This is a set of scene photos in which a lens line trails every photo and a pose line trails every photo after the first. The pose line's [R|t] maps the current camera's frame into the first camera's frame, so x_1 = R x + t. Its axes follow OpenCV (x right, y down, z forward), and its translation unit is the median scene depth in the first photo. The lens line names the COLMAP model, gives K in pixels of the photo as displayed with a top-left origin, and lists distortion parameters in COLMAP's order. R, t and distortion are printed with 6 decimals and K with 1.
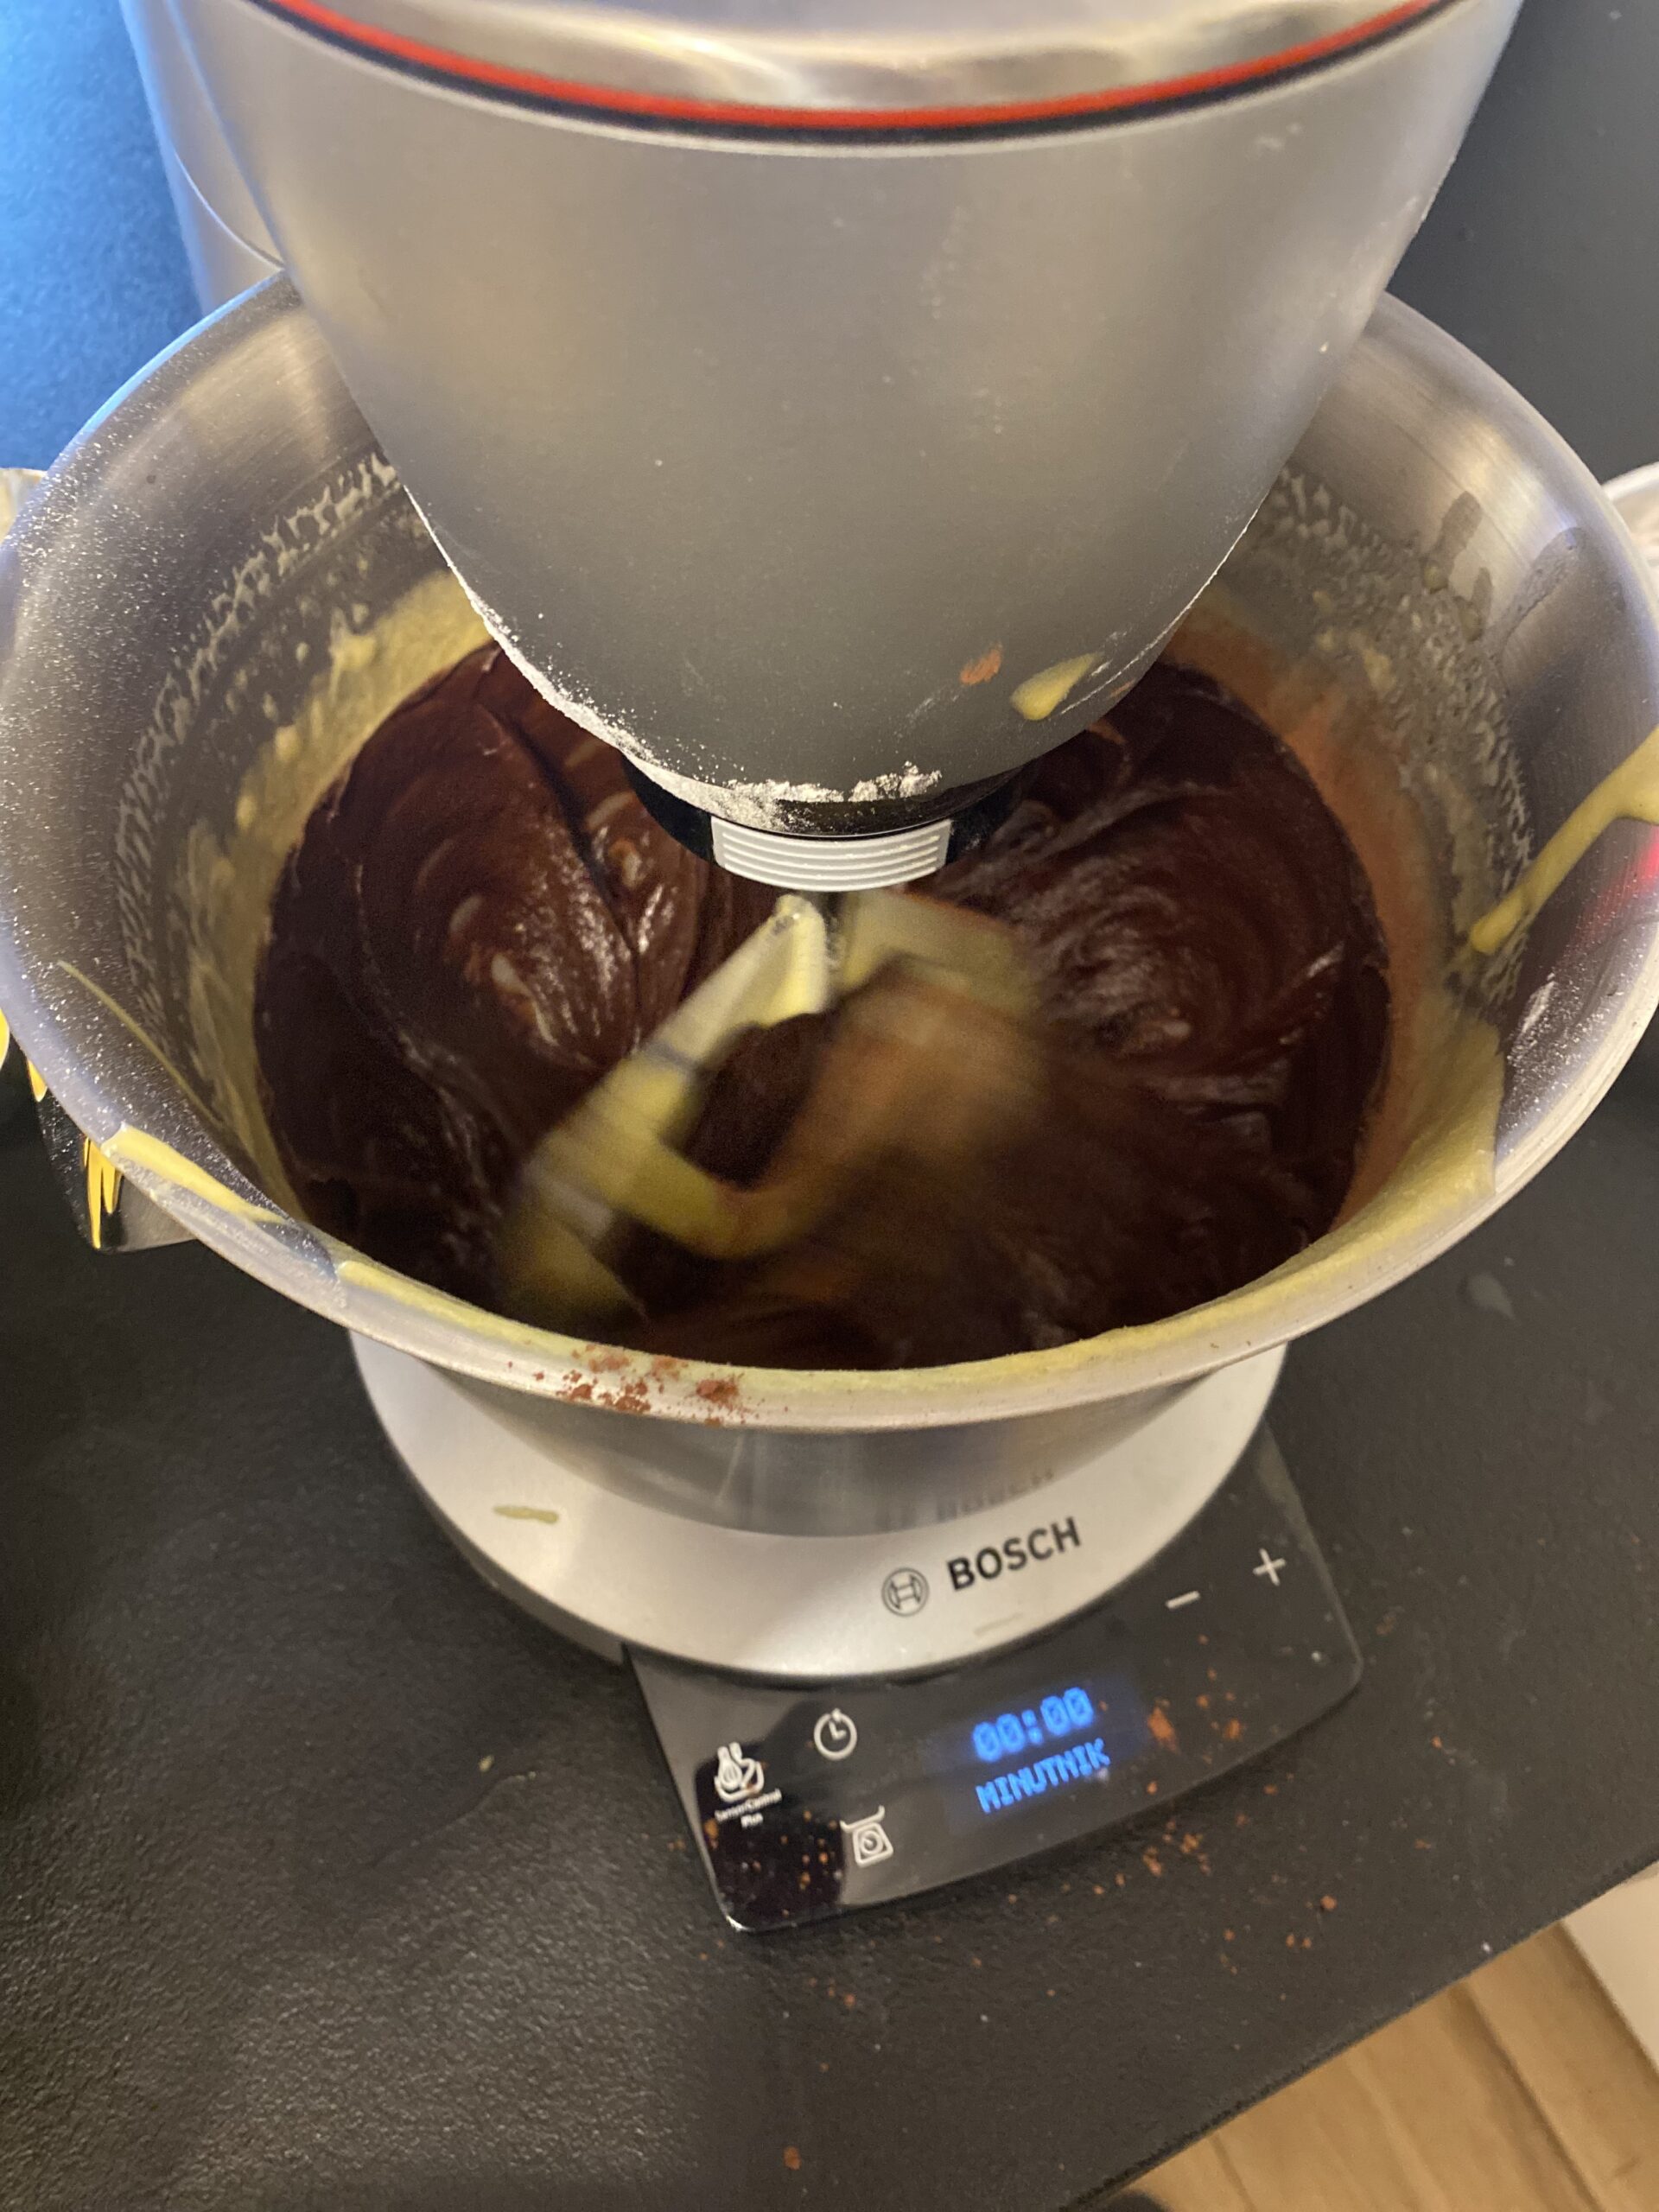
lens RADIAL K [[1664.6, 0, 829.5], [0, 1664.6, 1106.0], [0, 0, 1]] dist [0.000836, -0.119925]
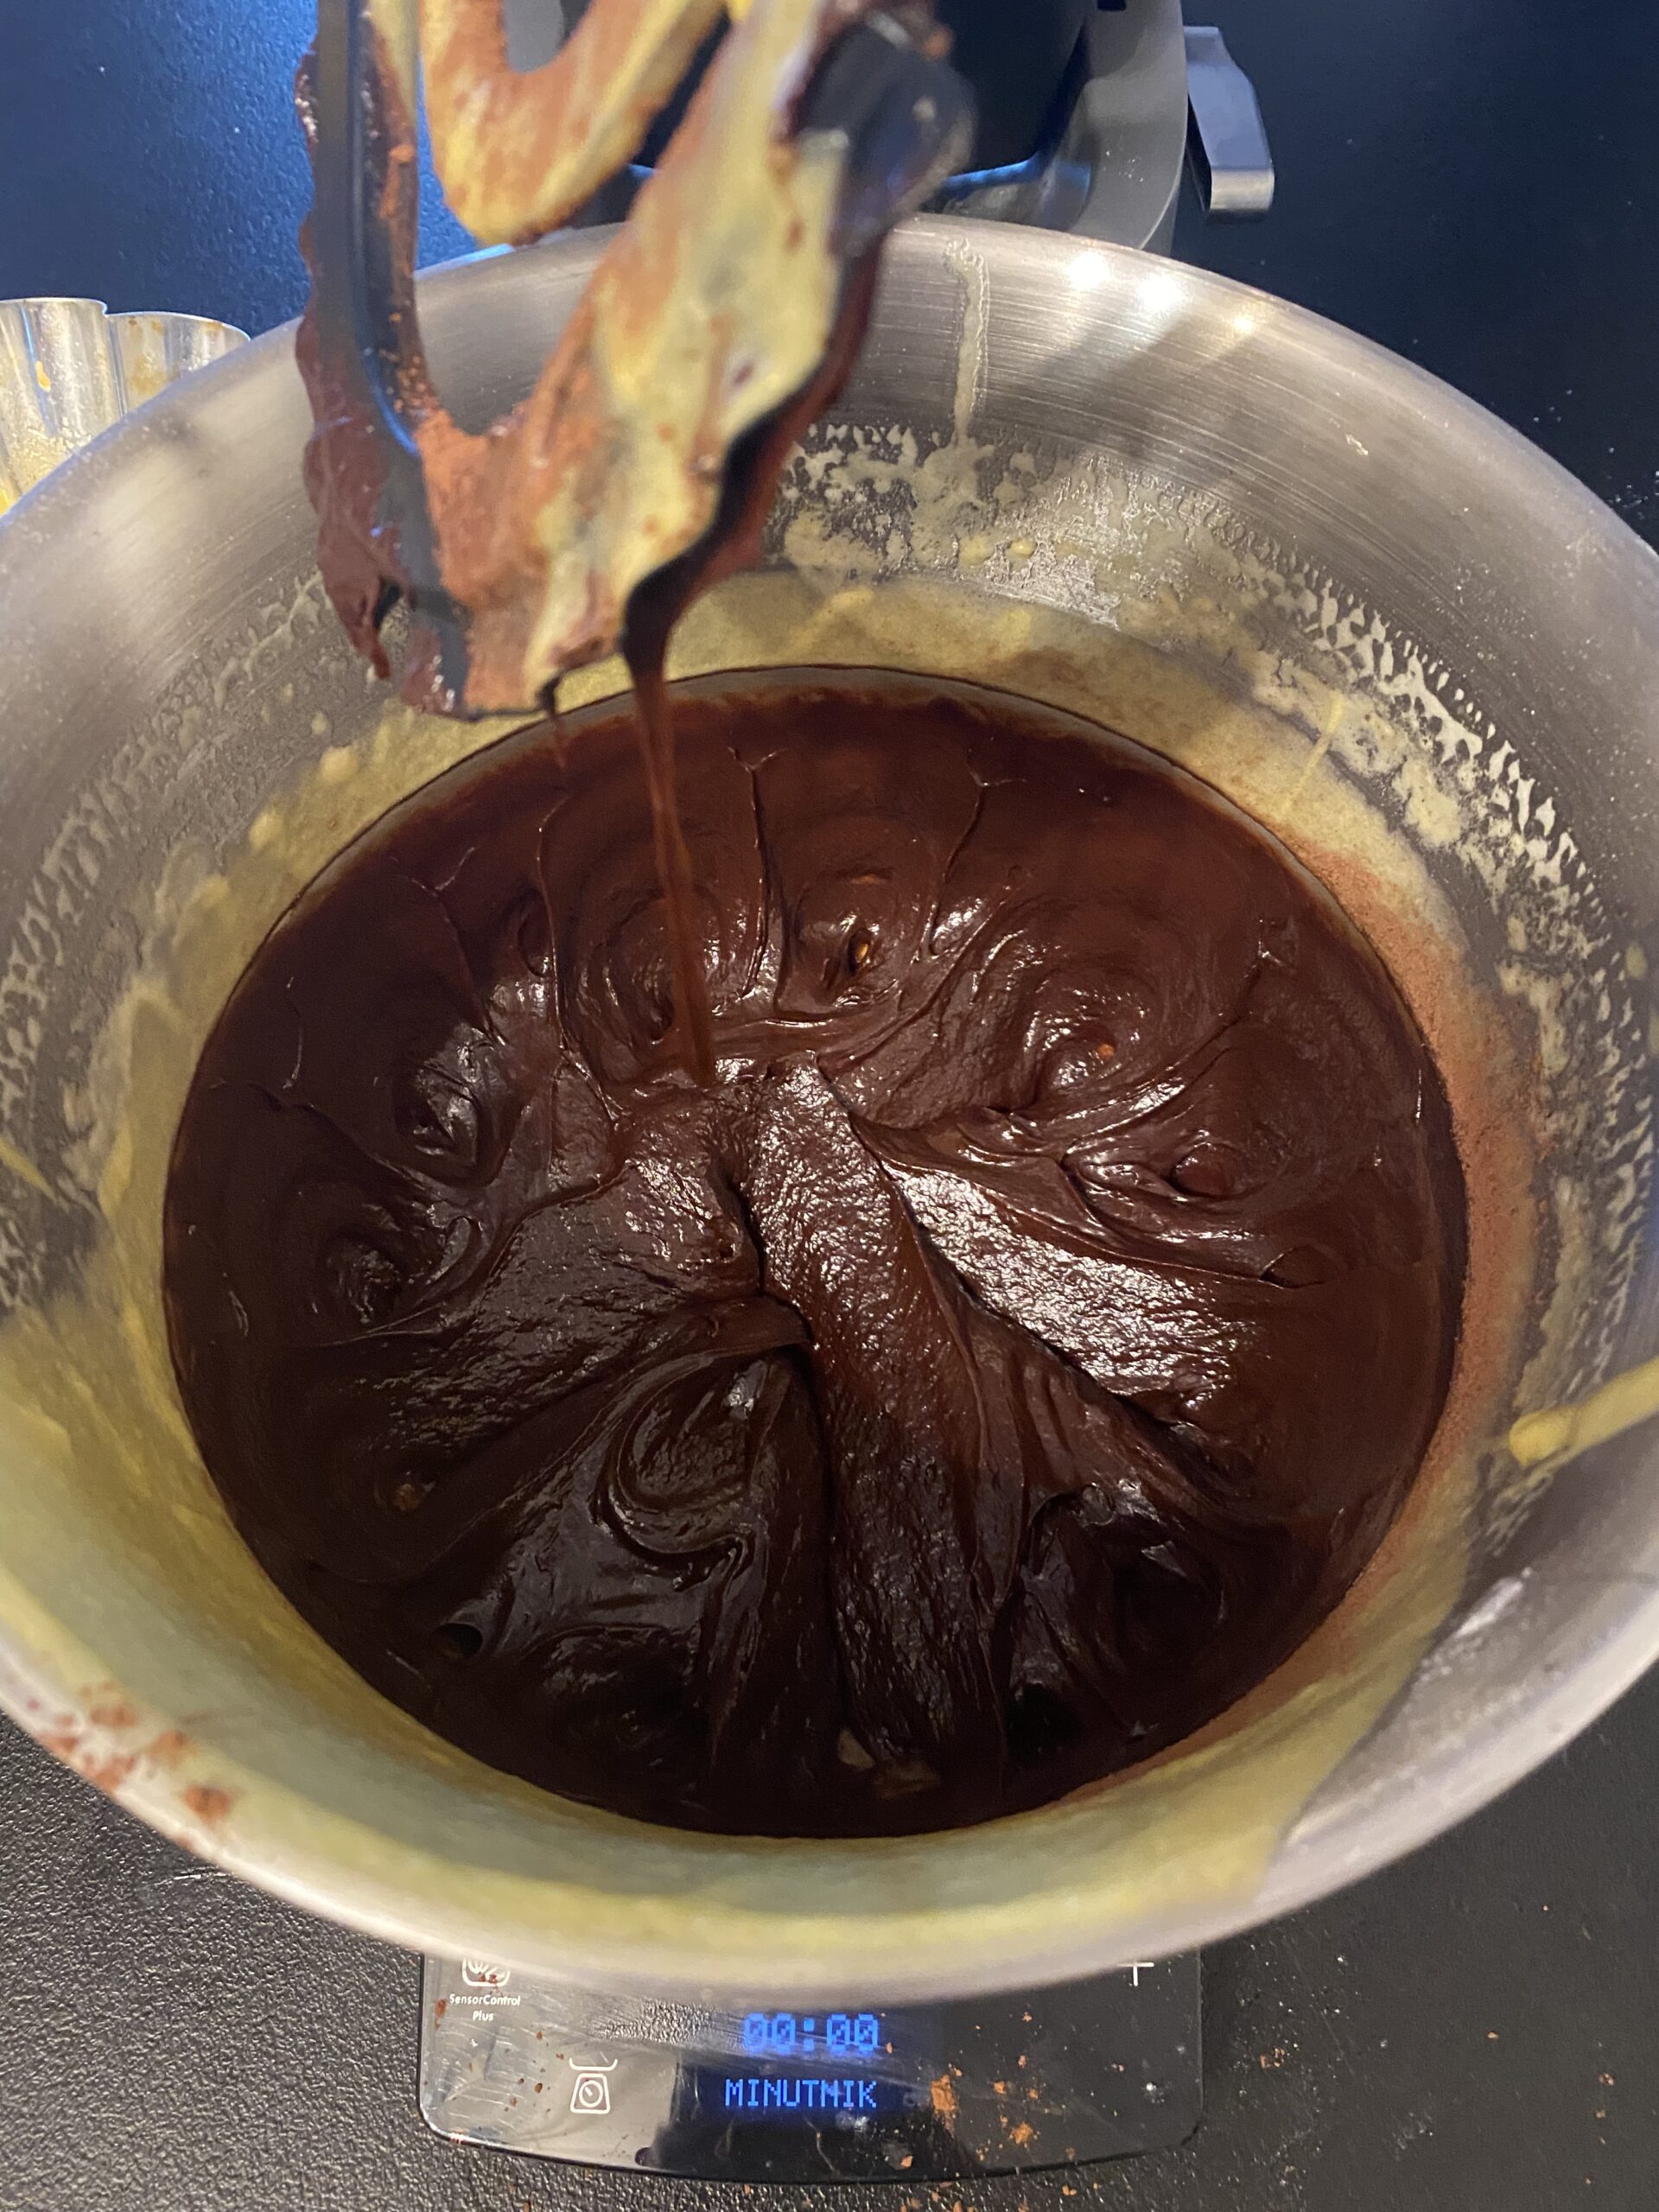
lens RADIAL K [[1658.8, 0, 829.5], [0, 1658.8, 1106.0], [0, 0, 1]] dist [0.003631, -0.040355]
pose [[0.935683, 0.300868, -0.184323, 0.167920], [-0.293735, 0.953639, 0.065520, -0.189066], [0.195491, -0.007164, 0.980679, 0.154119]]
